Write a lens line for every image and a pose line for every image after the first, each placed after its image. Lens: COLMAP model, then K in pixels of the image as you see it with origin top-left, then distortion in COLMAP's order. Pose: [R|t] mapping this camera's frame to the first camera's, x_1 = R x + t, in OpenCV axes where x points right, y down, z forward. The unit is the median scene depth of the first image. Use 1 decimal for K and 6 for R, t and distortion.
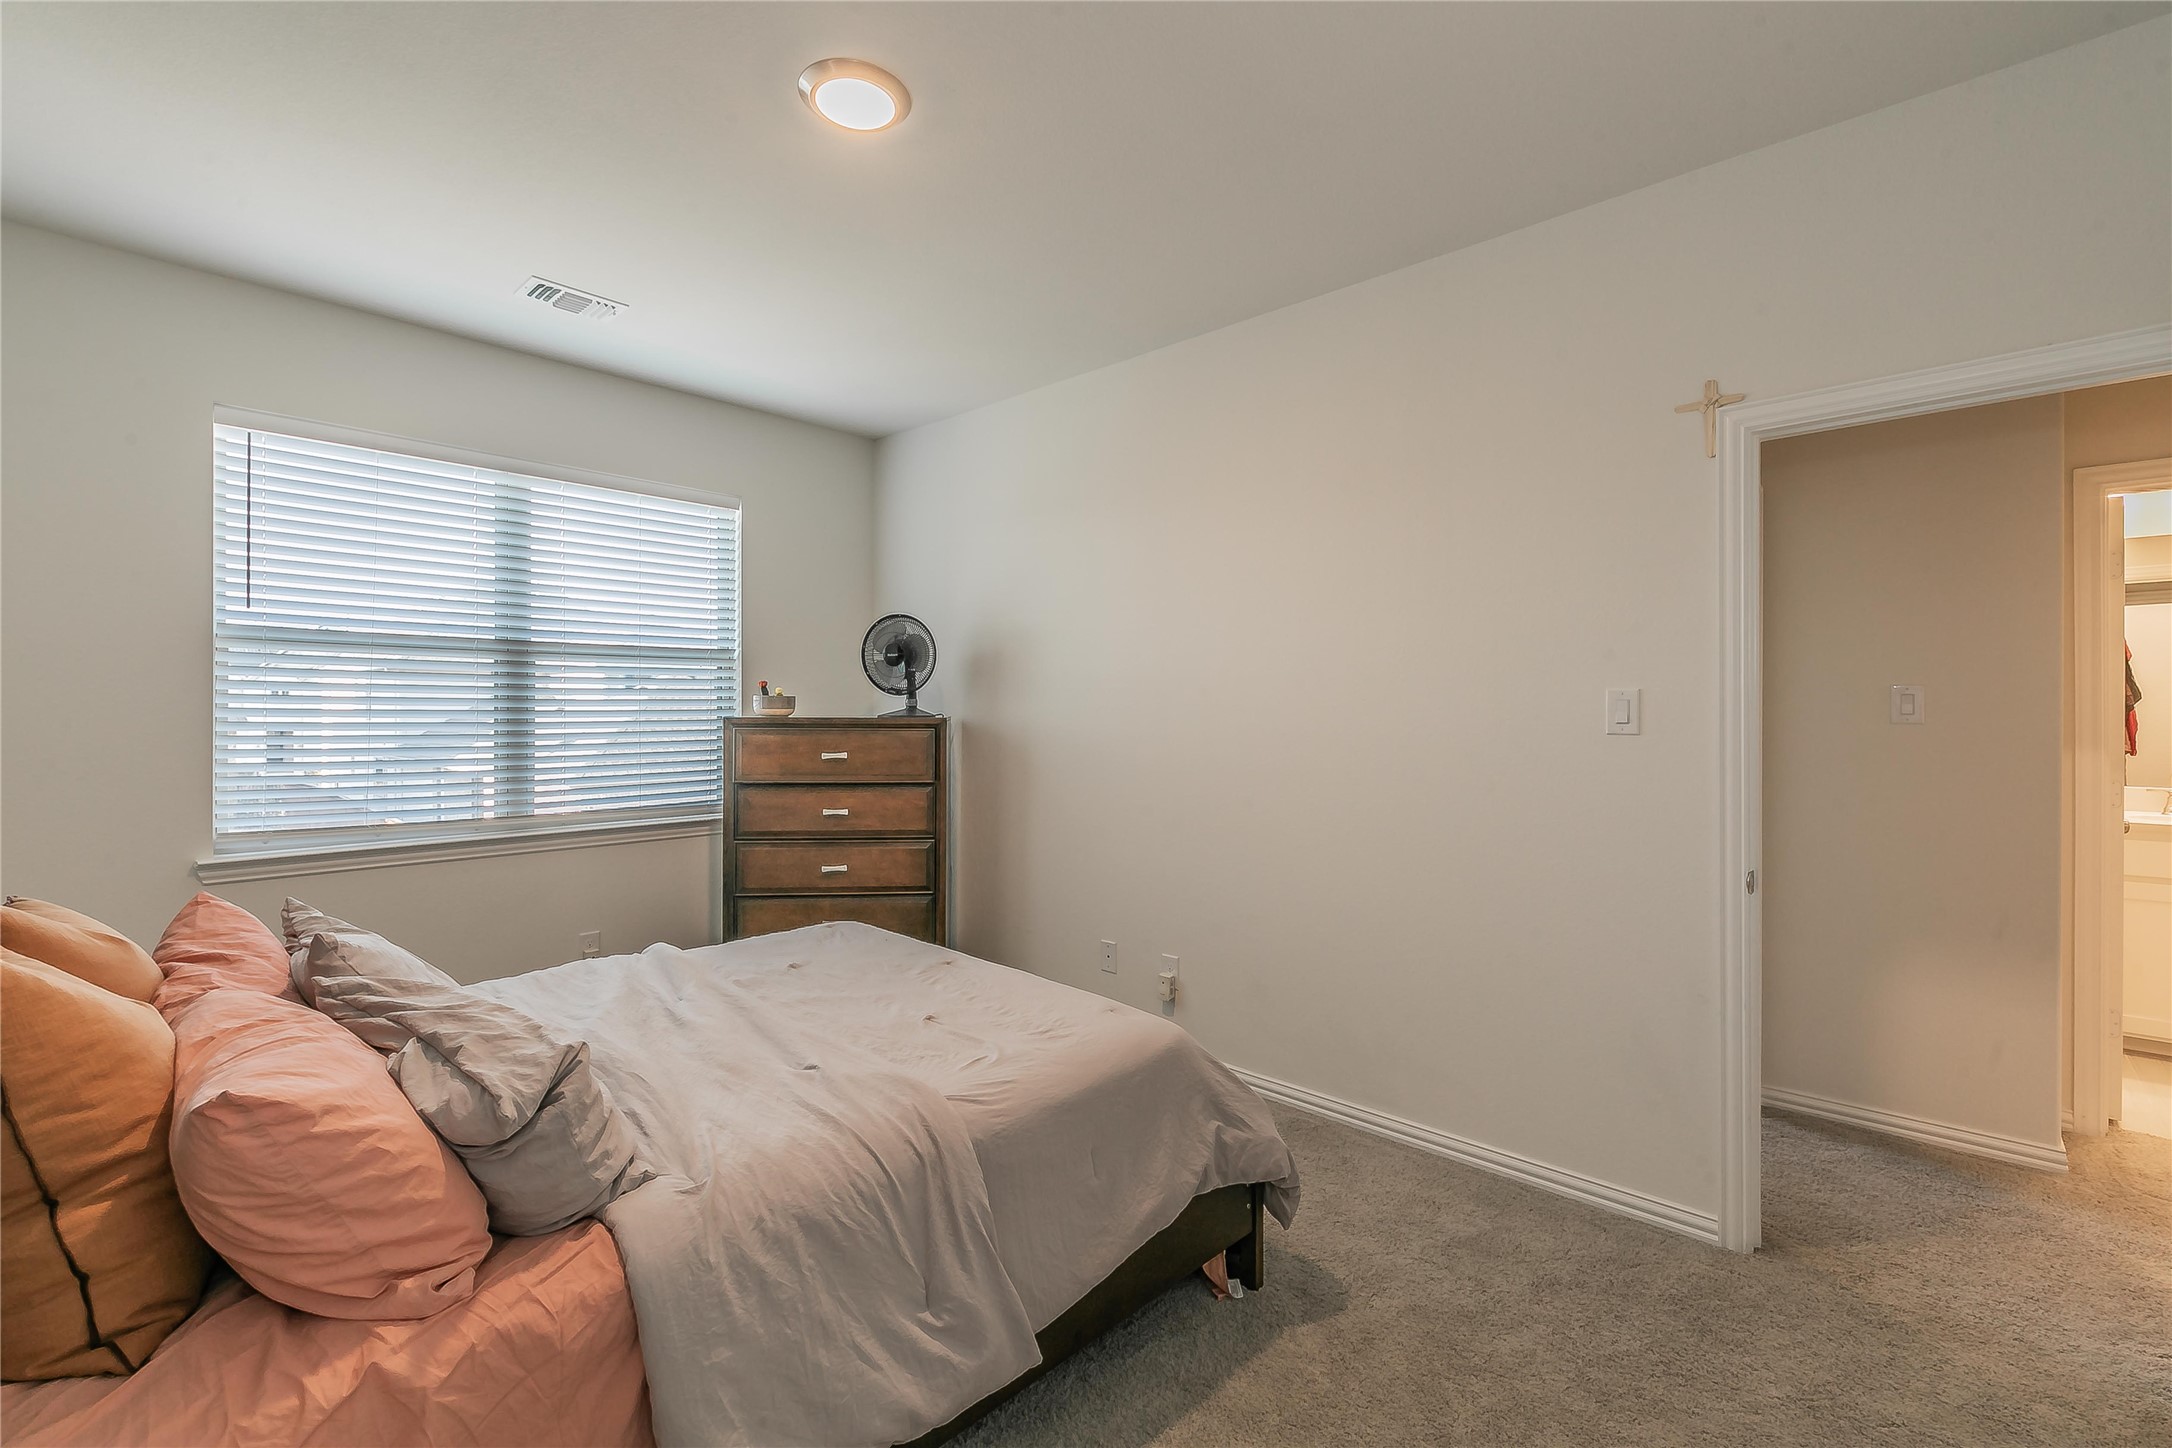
lens RADIAL K [[928.9, 0, 1093.3], [0, 928.9, 713.9], [0, 0, 1]] dist [-0.004935, -0.000107]
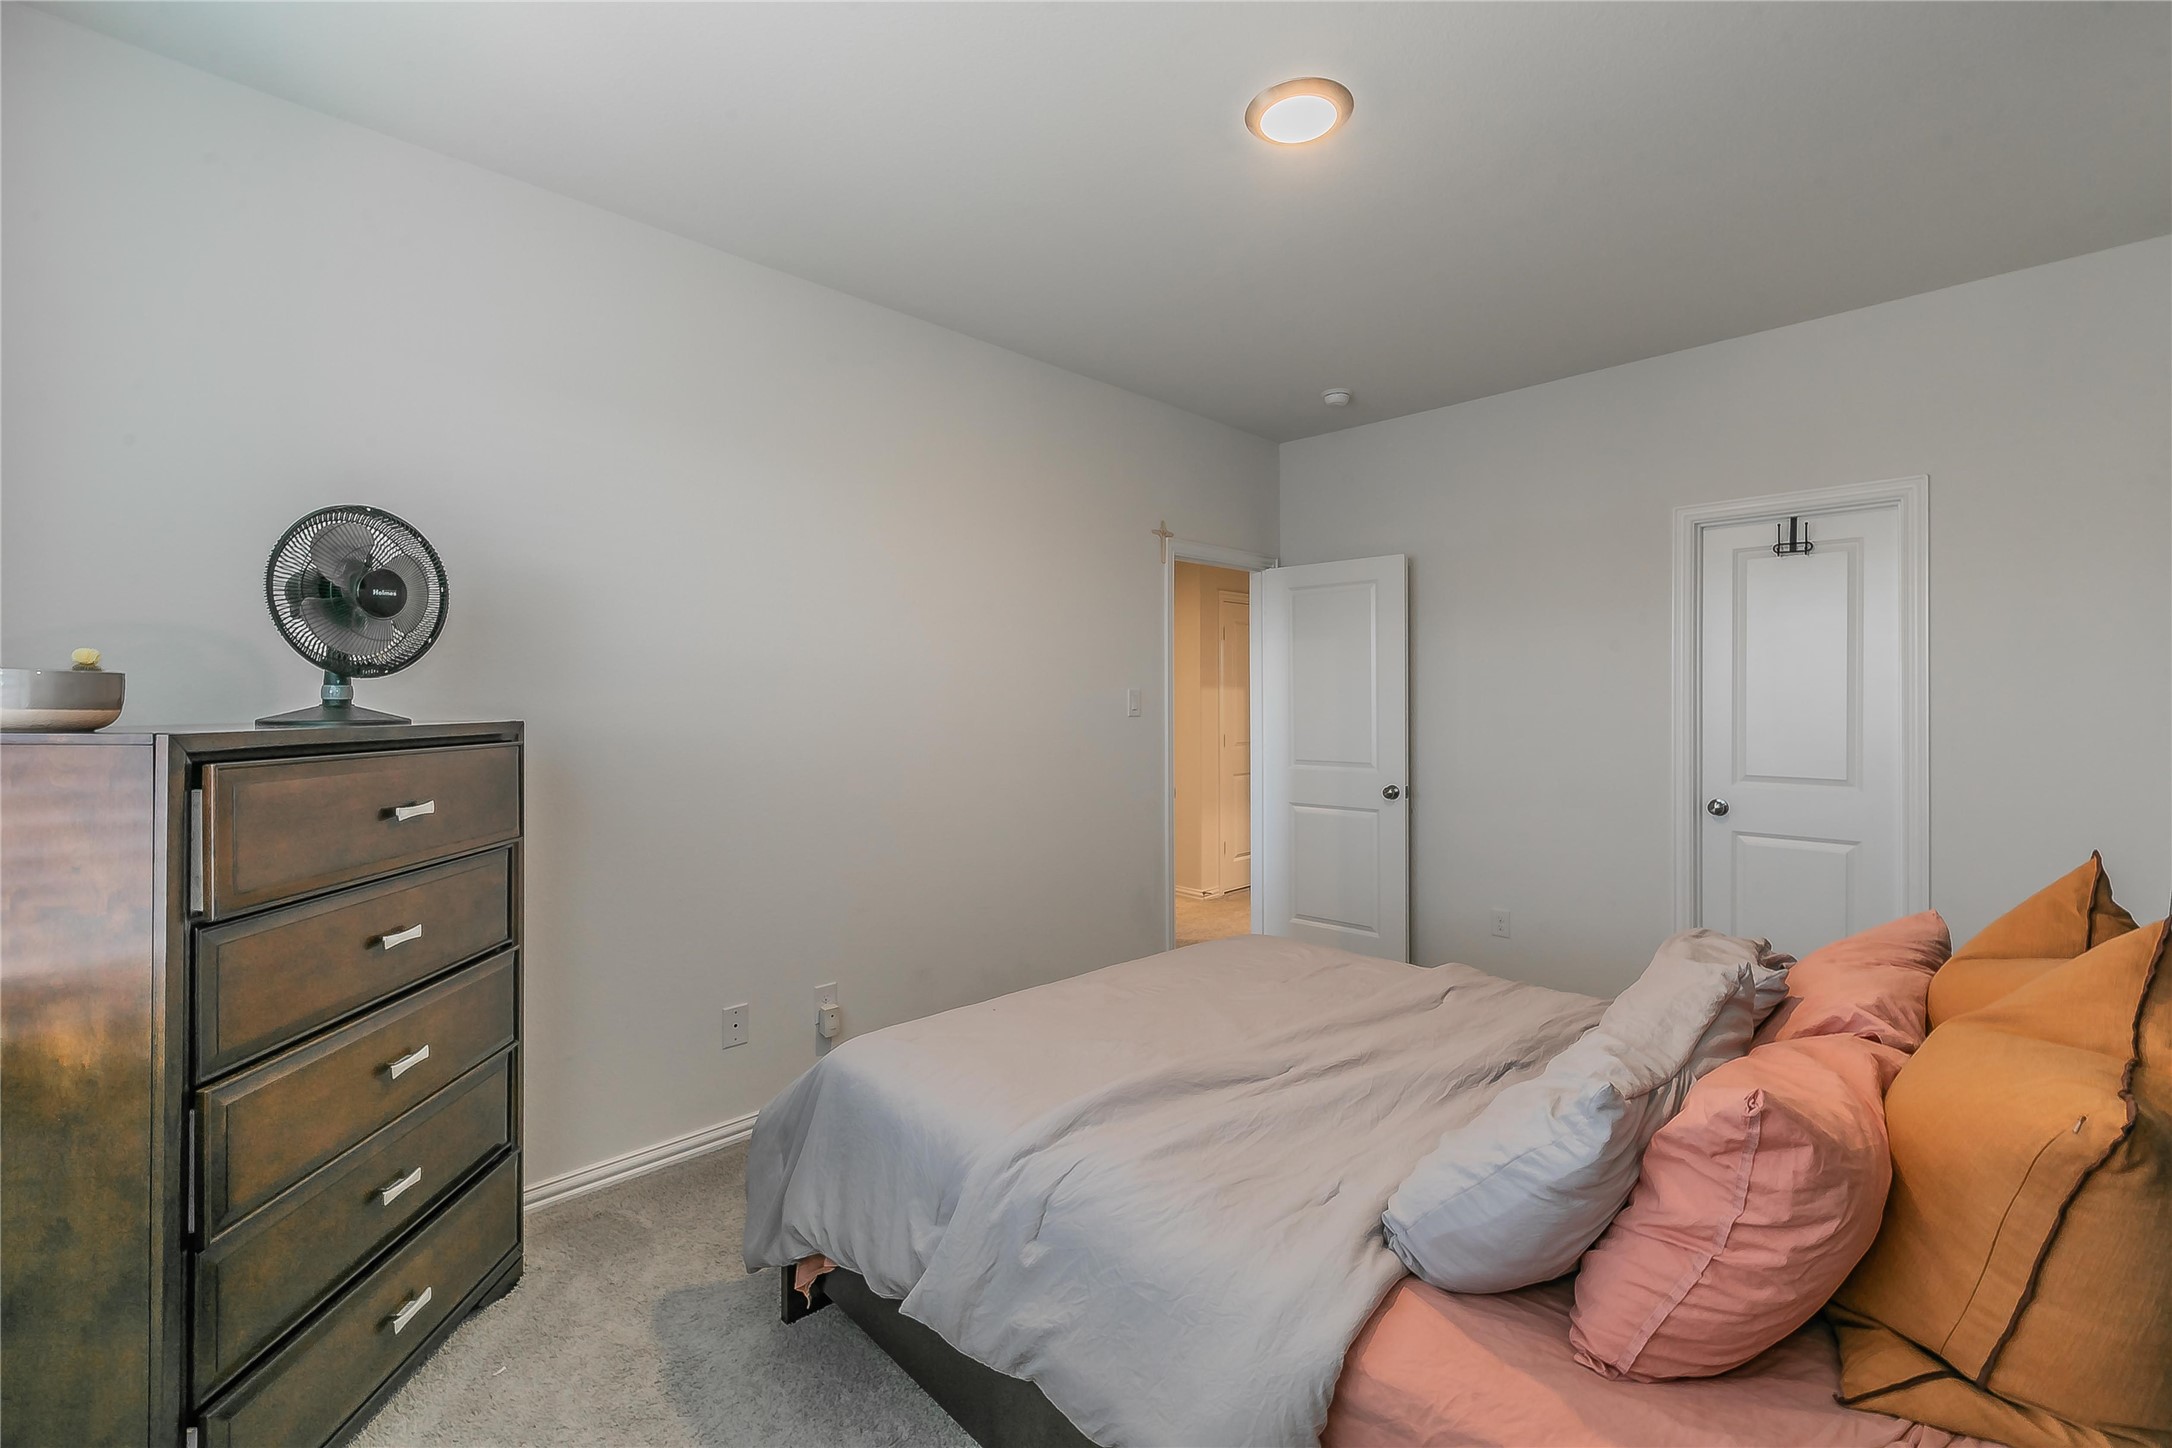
lens RADIAL K [[911.1, 0, 1086.0], [0, 911.1, 724.0], [0, 0, 1]] dist [-0.001234, -0.000108]
pose [[0.037335, -0.027136, 0.998934, -0.702636], [0.009685, 0.999594, 0.026792, -0.005245], [-0.999256, 0.008674, 0.037582, 0.665462]]
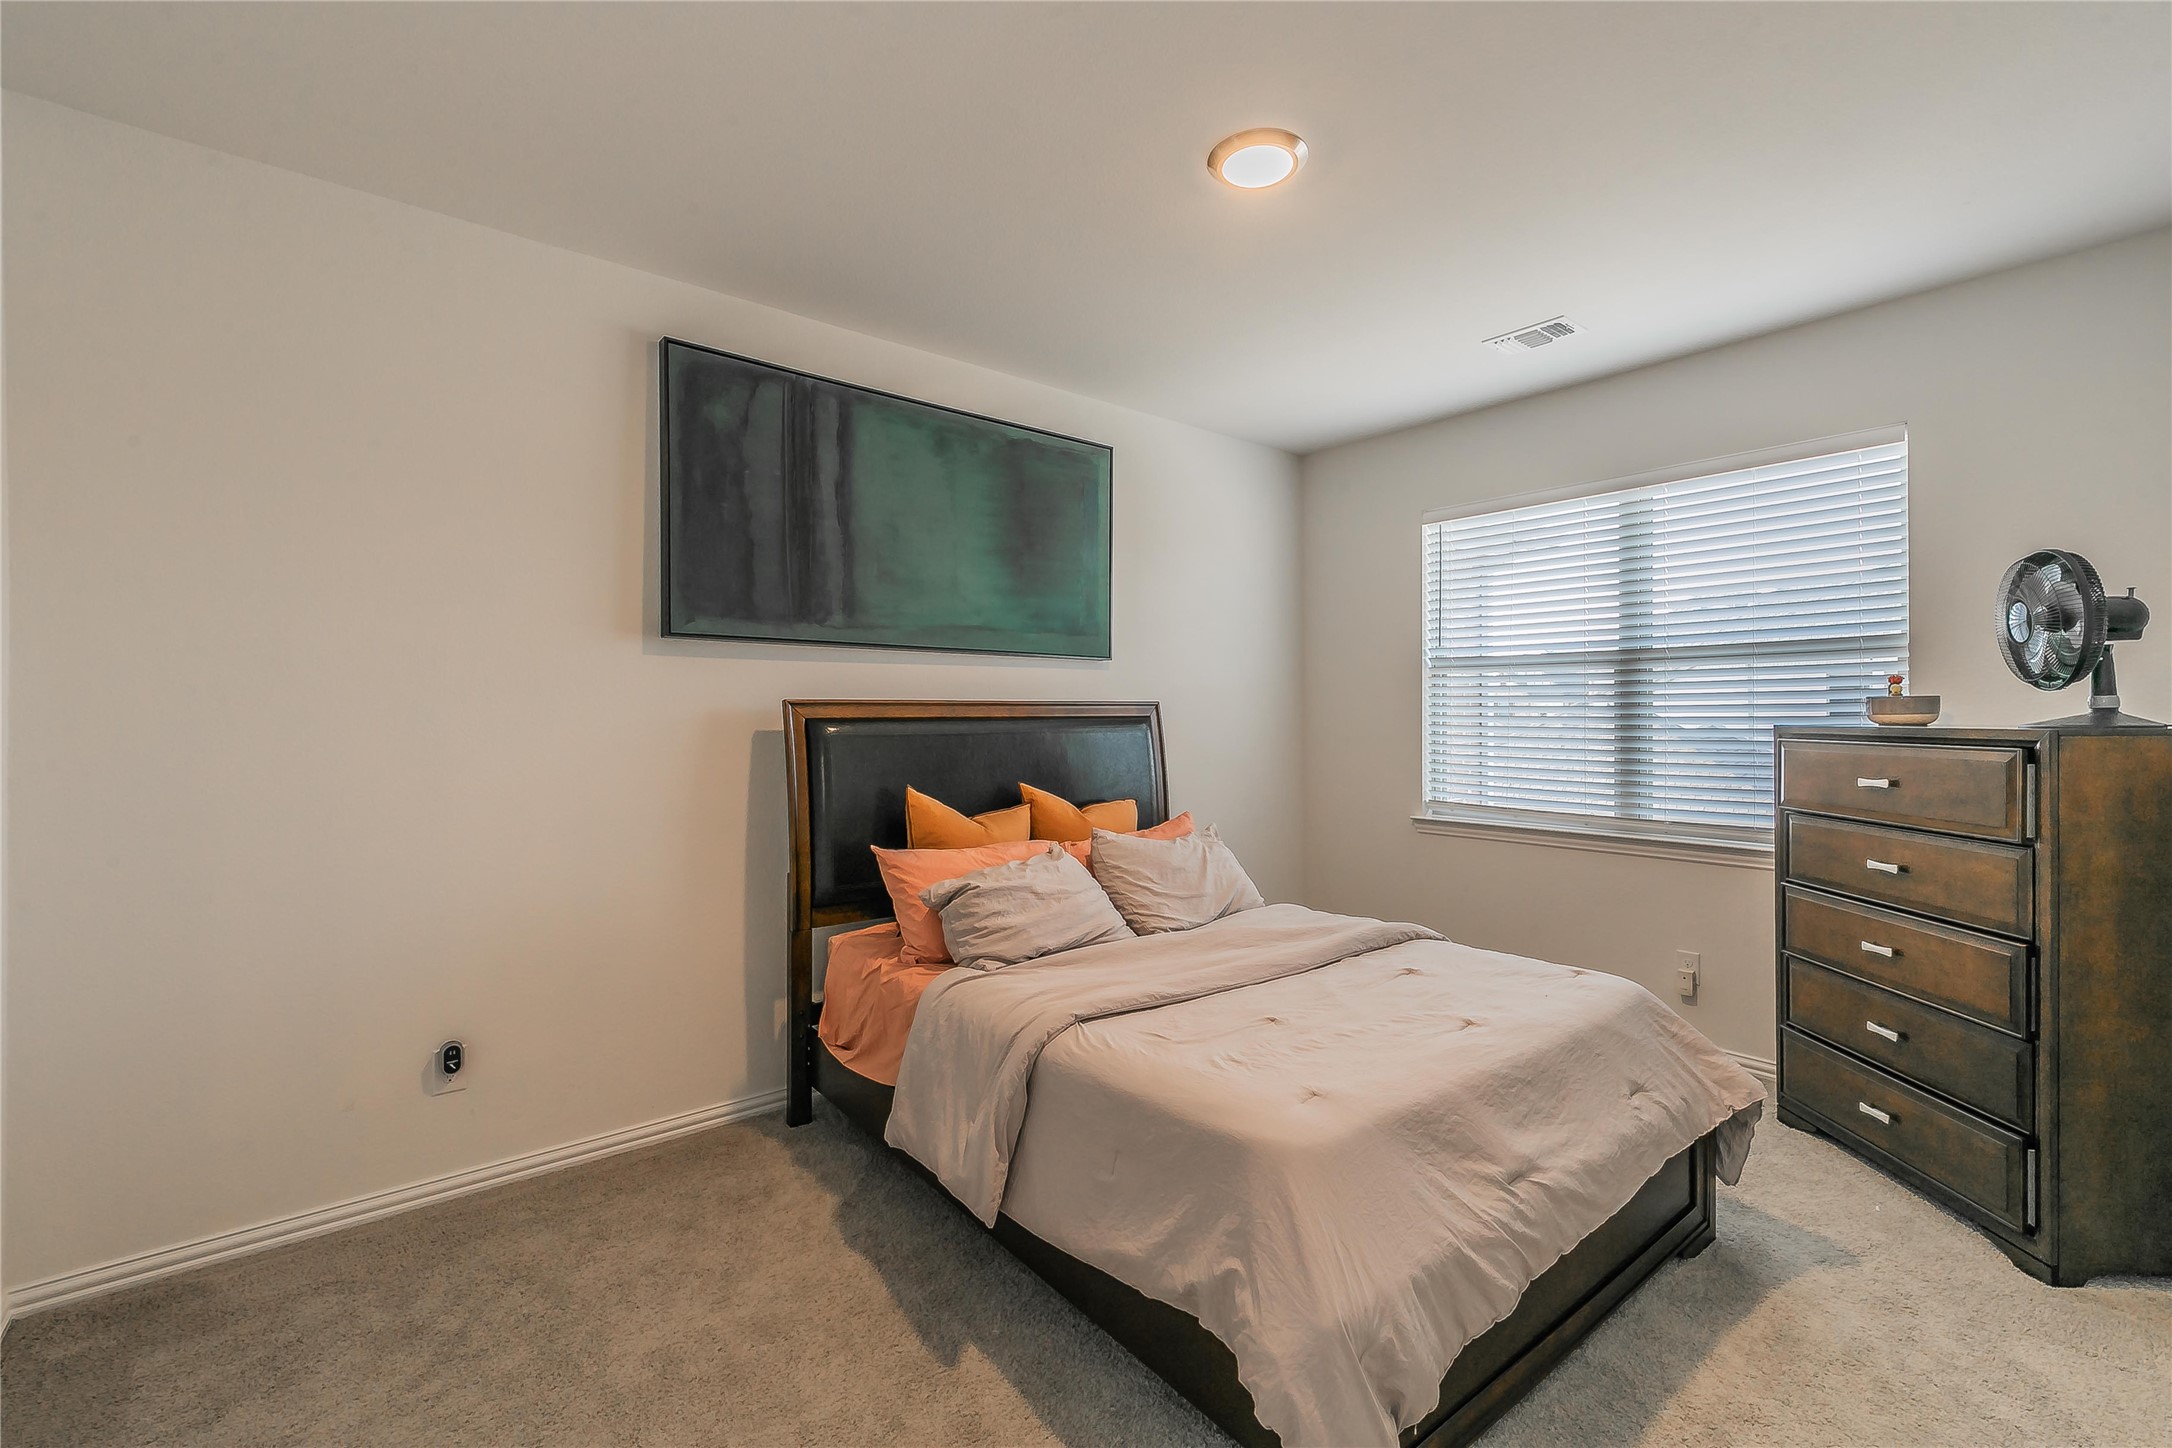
lens RADIAL K [[928.9, 0, 1093.3], [0, 928.9, 713.9], [0, 0, 1]] dist [-0.004935, -0.000107]
pose [[-0.129408, -0.002925, -0.991587, 0.472419], [-0.004379, 0.999988, -0.002379, -0.001607], [0.991582, 0.004034, -0.129419, 0.517930]]
